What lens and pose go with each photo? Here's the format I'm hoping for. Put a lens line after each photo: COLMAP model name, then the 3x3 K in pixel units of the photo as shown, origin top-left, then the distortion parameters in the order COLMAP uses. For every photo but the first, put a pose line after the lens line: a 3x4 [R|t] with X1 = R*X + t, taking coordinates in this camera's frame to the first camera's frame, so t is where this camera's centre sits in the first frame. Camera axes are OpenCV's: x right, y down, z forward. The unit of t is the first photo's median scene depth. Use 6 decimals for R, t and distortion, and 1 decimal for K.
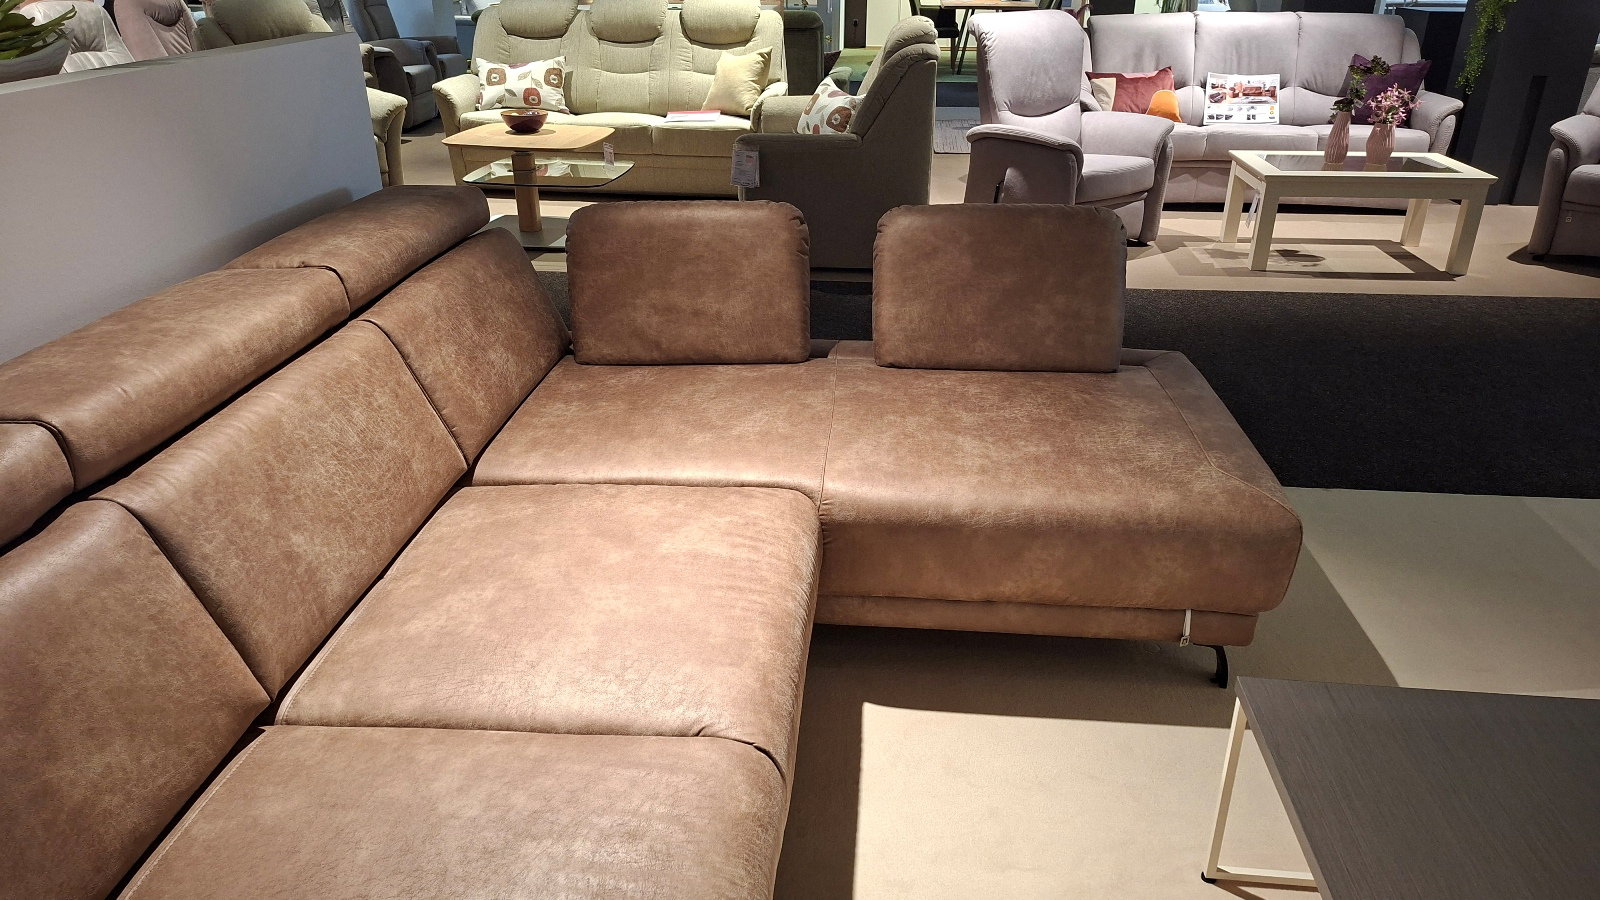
lens RADIAL K [[1111.1, 0, 800.0], [0, 1111.1, 450.0], [0, 0, 1]] dist [0.103305, -0.122188]
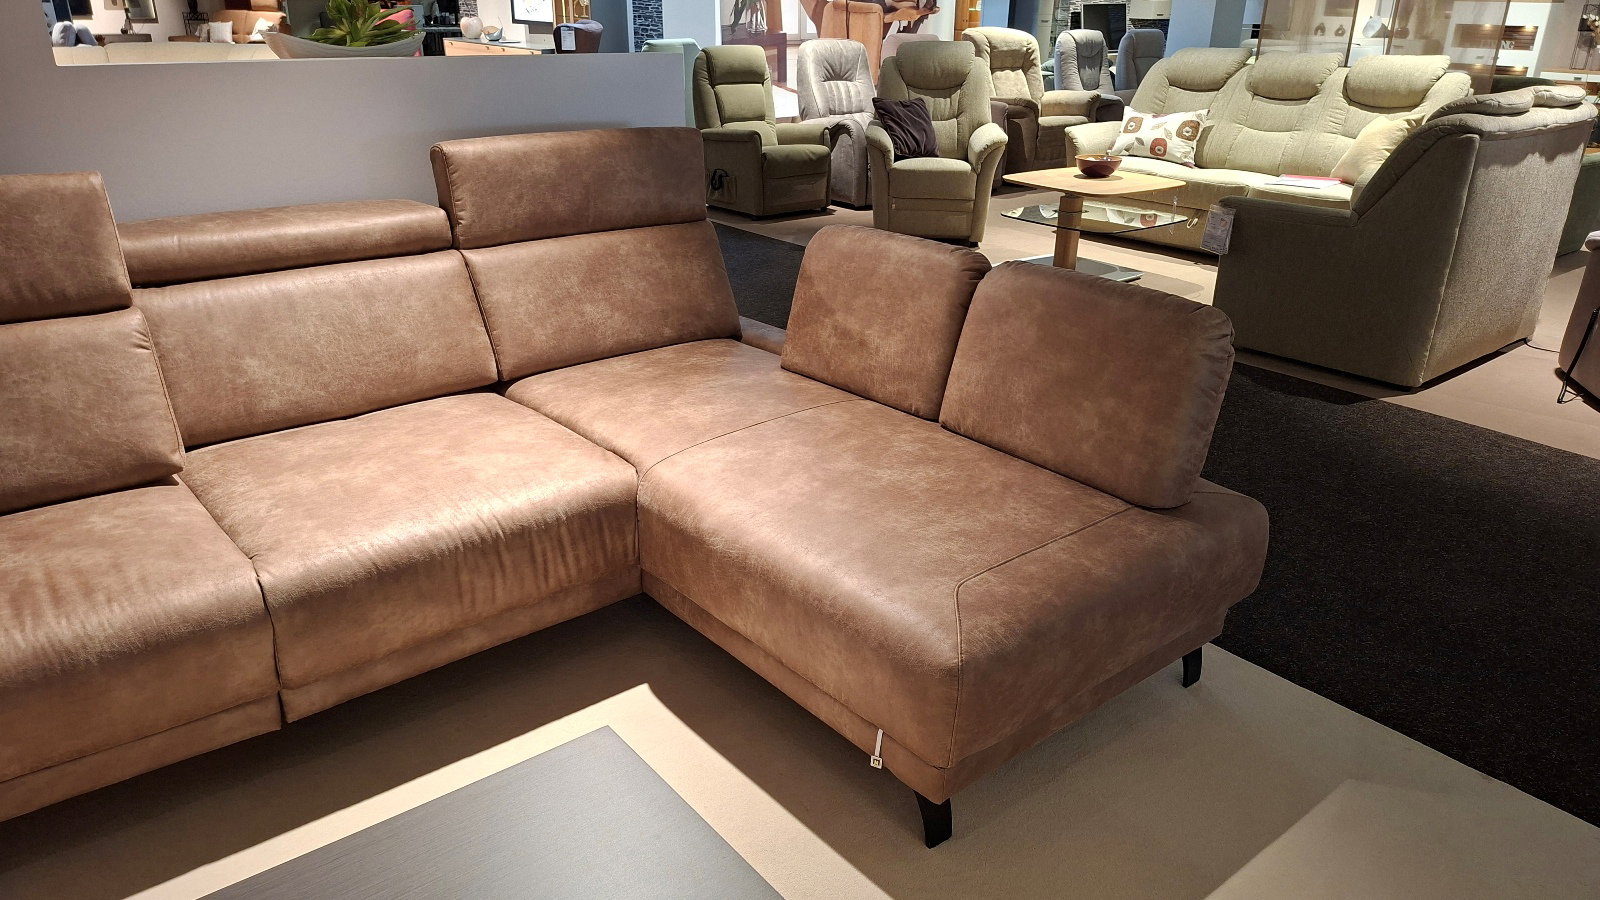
lens RADIAL K [[1109.2, 0, 828.0], [0, 1109.2, 473.2], [0, 0, 1]] dist [0.075606, -0.082107]
pose [[0.701223, 0.285797, -0.653151, 0.659242], [-0.304519, 0.948426, 0.088068, -0.086649], [0.644635, 0.137142, 0.752089, 0.236709]]
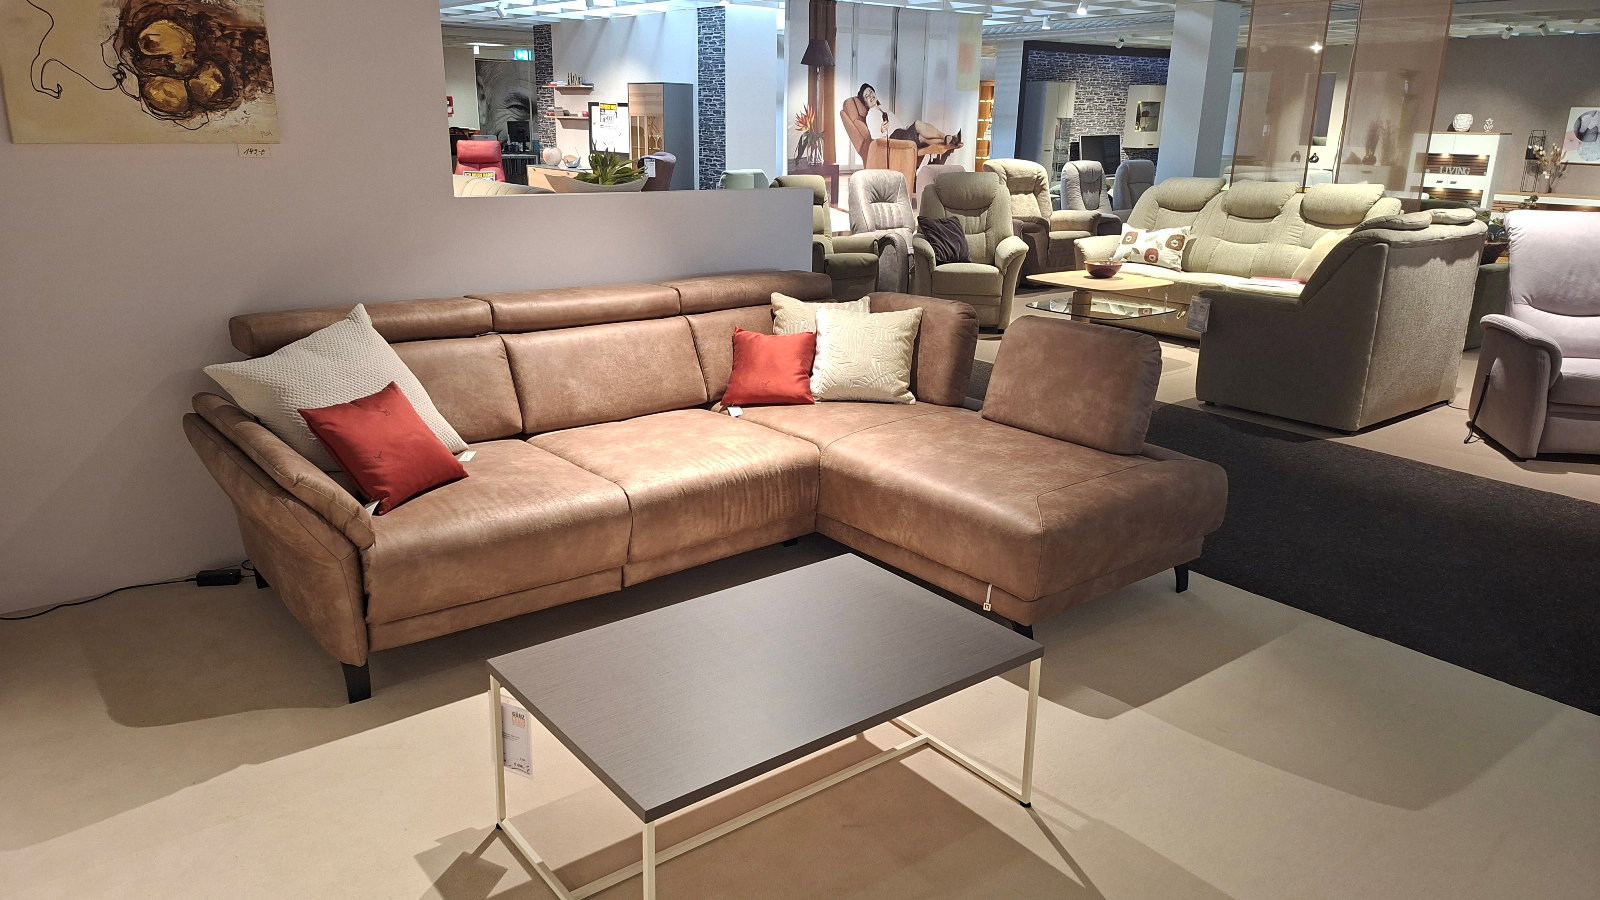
lens RADIAL K [[1111.1, 0, 800.0], [0, 1111.1, 450.0], [0, 0, 1]] dist [0.103305, -0.122188]
pose [[0.683624, 0.213560, -0.697889, 0.918158], [-0.312303, 0.949860, -0.015254, 0.060998], [0.659640, 0.228381, 0.716043, -0.190097]]
